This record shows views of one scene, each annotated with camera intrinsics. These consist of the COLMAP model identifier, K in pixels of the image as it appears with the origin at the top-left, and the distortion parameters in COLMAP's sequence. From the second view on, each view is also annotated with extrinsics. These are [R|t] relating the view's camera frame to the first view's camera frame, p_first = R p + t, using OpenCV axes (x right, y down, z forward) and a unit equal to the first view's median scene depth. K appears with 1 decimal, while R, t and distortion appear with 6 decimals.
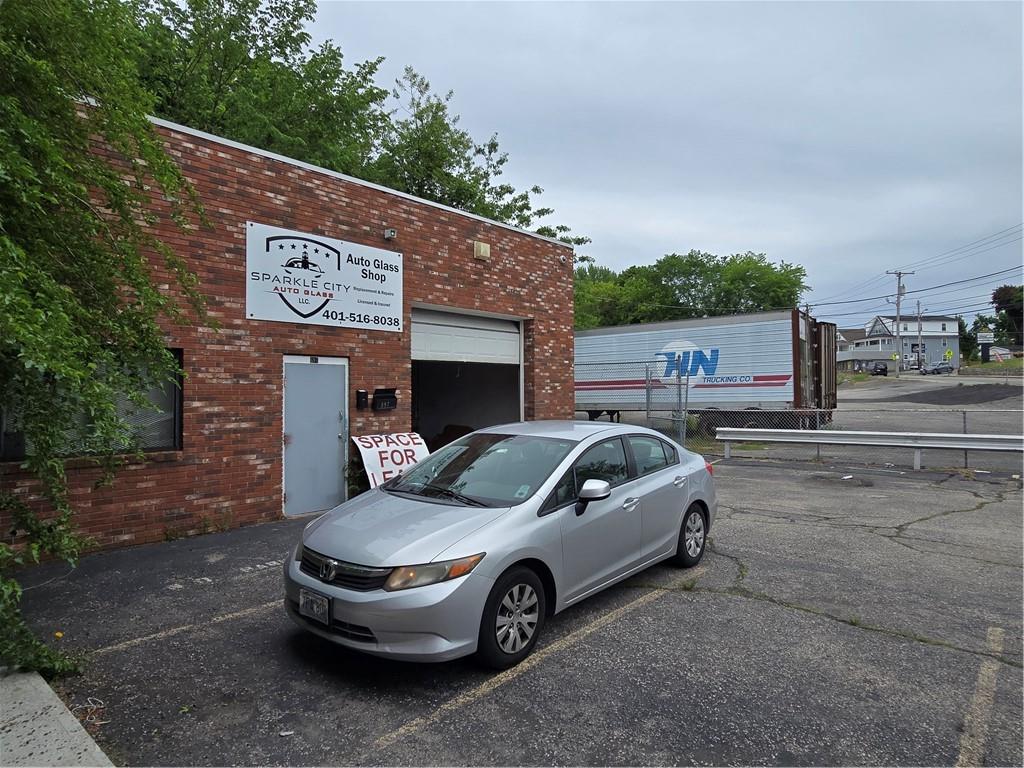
lens RADIAL K [[600.6, 0, 512.0], [0, 600.6, 385.1], [0, 0, 1]] dist [0.001221, 0.000107]
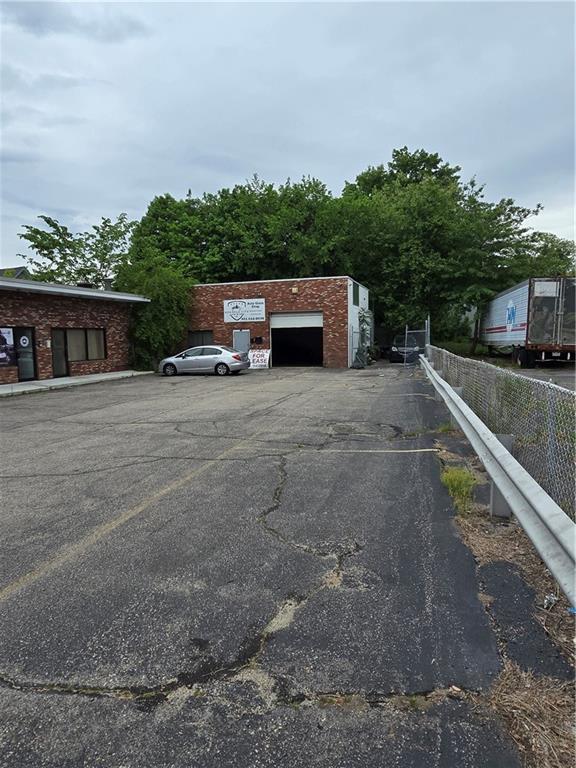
lens RADIAL K [[450.4, 0, 287.7], [0, 450.4, 384.0], [0, 0, 1]] dist [0.001221, 0.000107]
pose [[0.426649, 0.086324, -0.900288, 2.326623], [0.027425, 0.993742, 0.108282, -0.002285], [0.904002, -0.070889, 0.421611, -0.027244]]
